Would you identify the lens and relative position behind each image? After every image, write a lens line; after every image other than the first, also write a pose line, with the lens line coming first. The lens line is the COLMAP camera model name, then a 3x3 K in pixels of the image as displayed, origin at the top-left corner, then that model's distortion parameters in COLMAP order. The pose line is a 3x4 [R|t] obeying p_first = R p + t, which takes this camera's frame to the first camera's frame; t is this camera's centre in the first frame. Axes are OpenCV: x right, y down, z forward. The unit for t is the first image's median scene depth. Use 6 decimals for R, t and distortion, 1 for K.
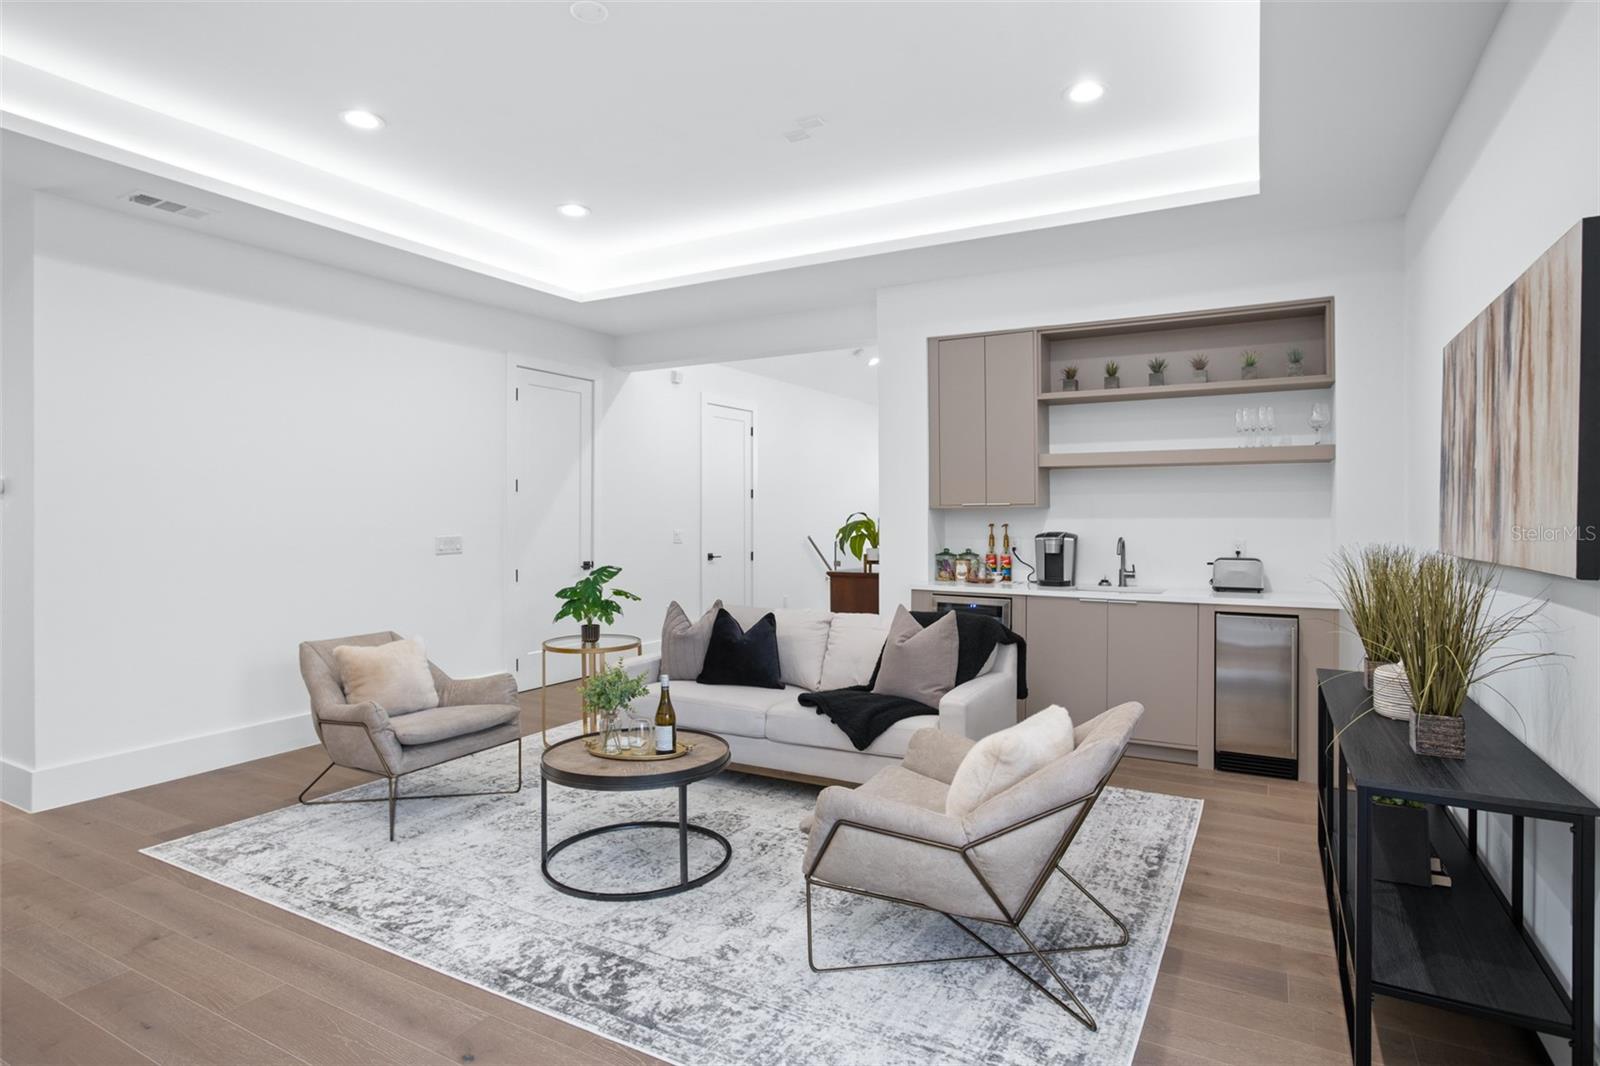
lens RADIAL K [[851.0, 0, 802.4], [0, 851.0, 524.8], [0, 0, 1]] dist [-0.012337, 0.006720]
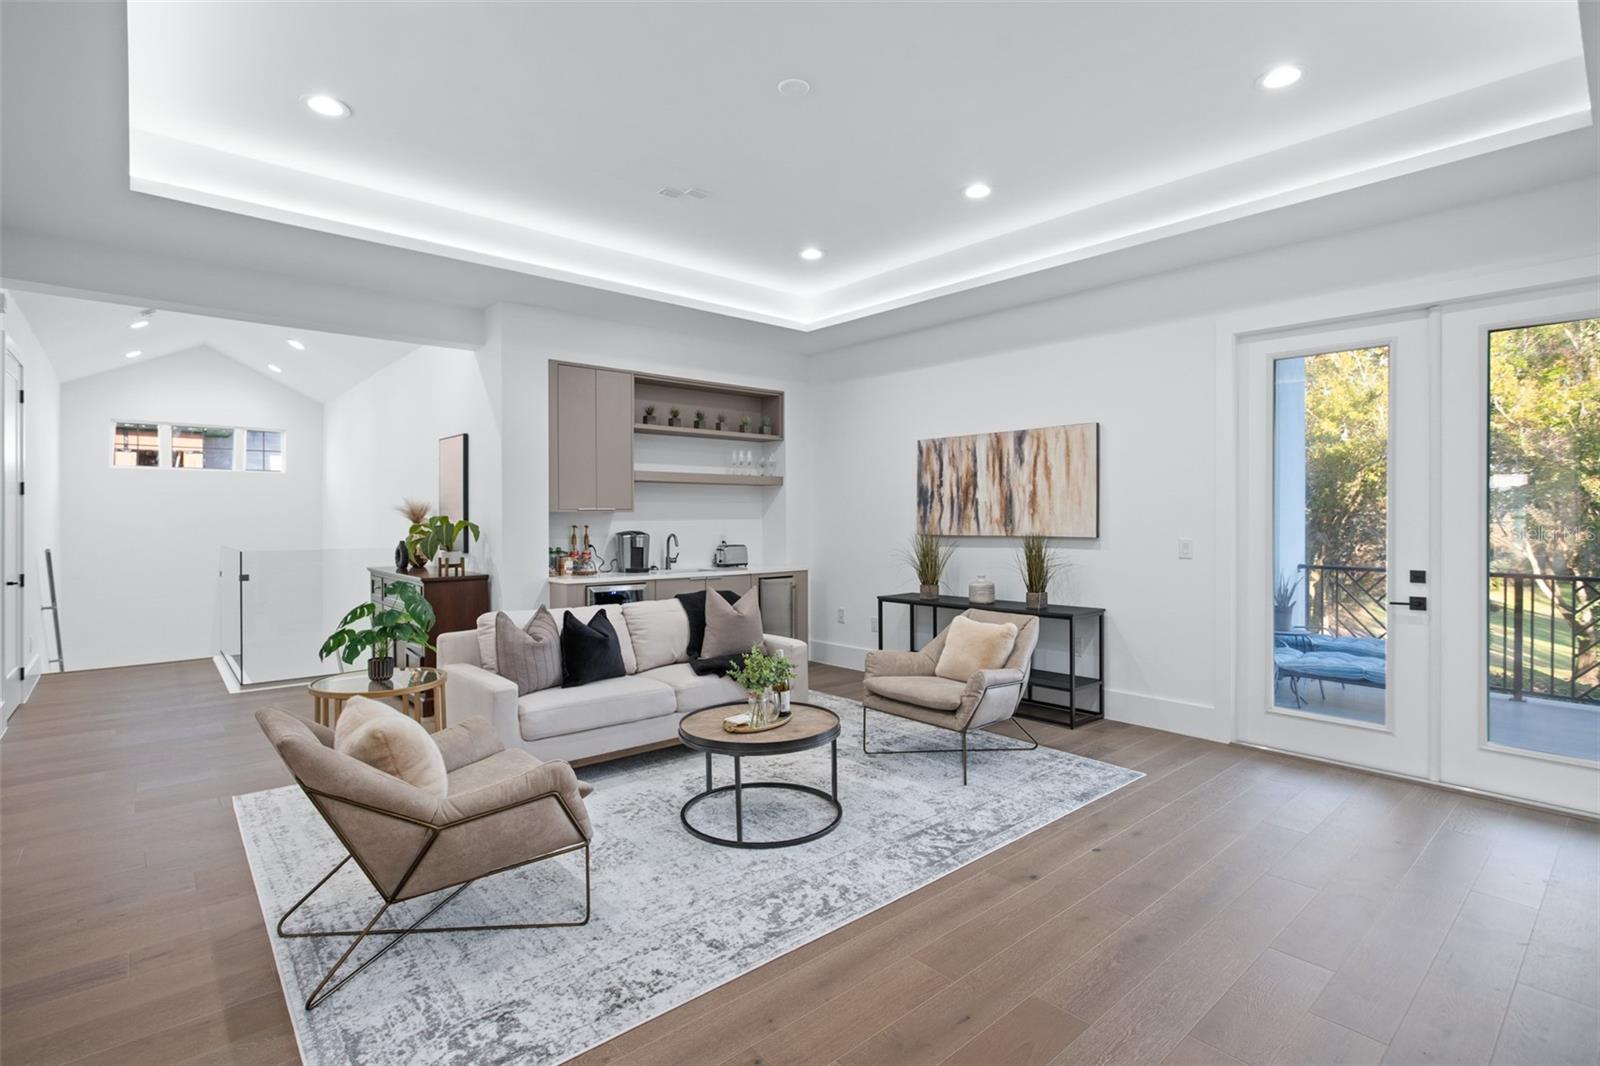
lens RADIAL K [[770.3, 0, 799.2], [0, 770.3, 526.3], [0, 0, 1]] dist [-0.017043, 0.000597]
pose [[0.333373, -0.012707, 0.942709, -1.246944], [0.012604, 0.999880, 0.009020, -0.009801], [-0.942711, 0.008874, 0.333493, 0.640318]]
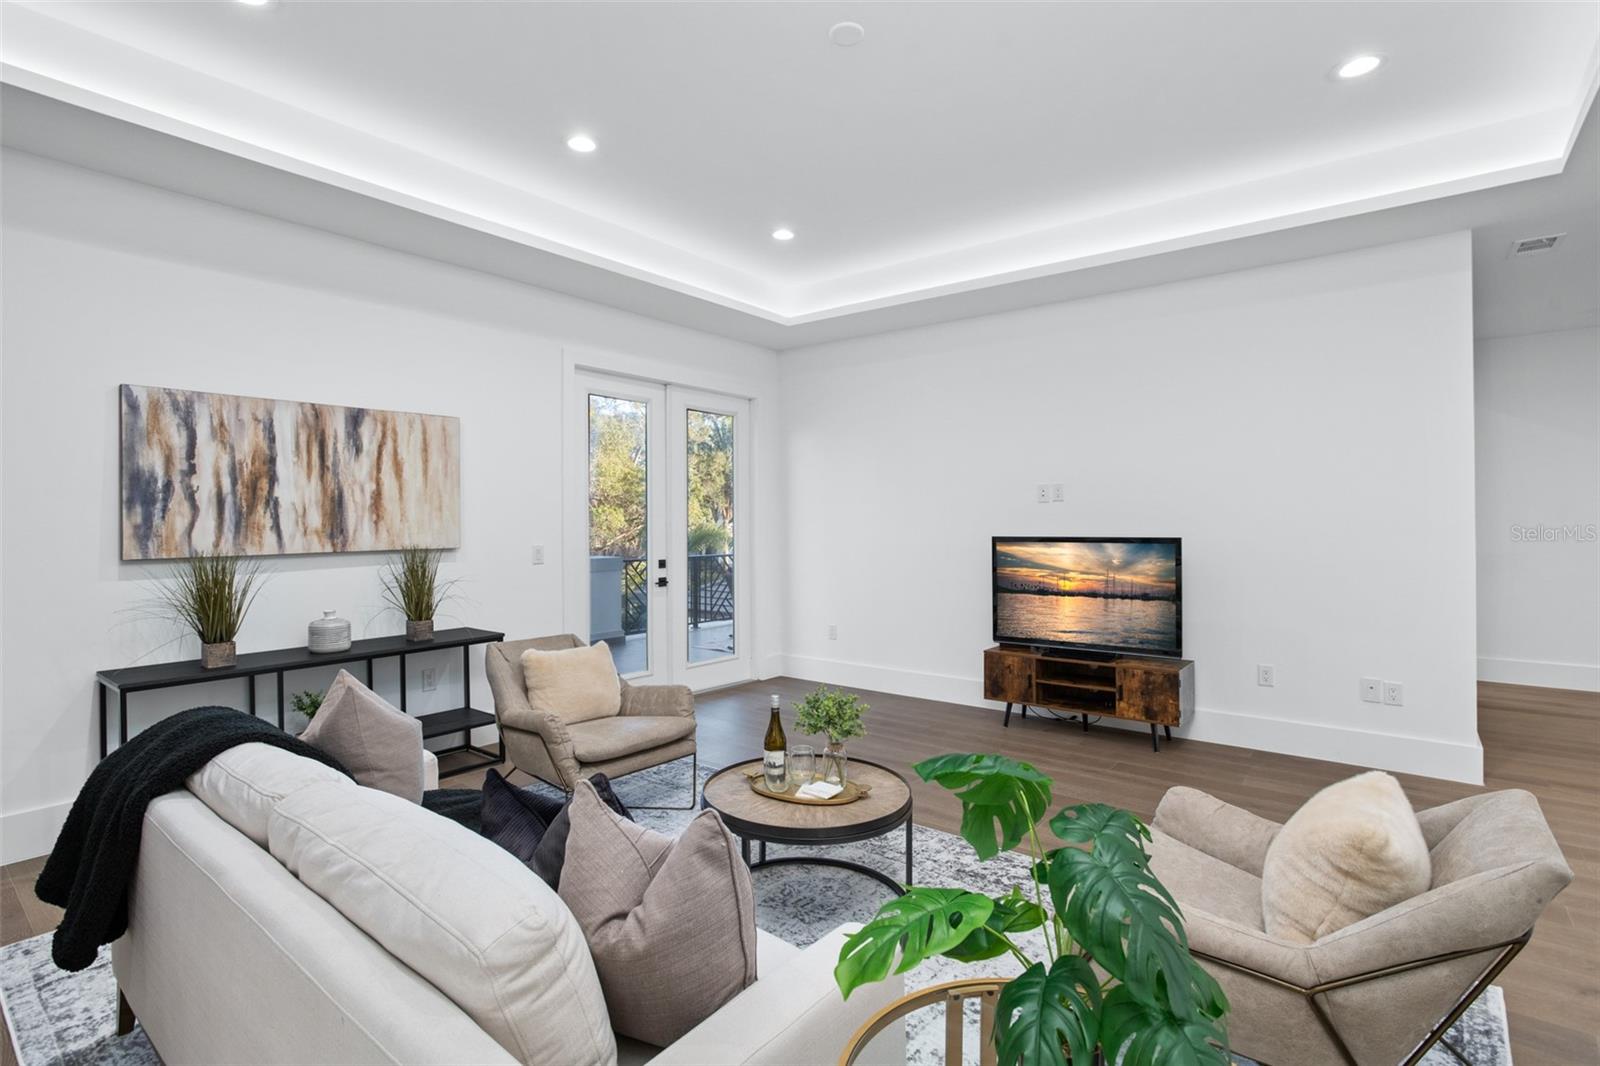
lens RADIAL K [[770.3, 0, 796.7], [0, 770.3, 525.1], [0, 0, 1]] dist [-0.017043, 0.000597]
pose [[-0.984720, 0.002556, 0.174127, -0.348172], [0.005550, 0.999845, 0.016714, -0.027045], [-0.174057, 0.017425, -0.984581, 1.925630]]
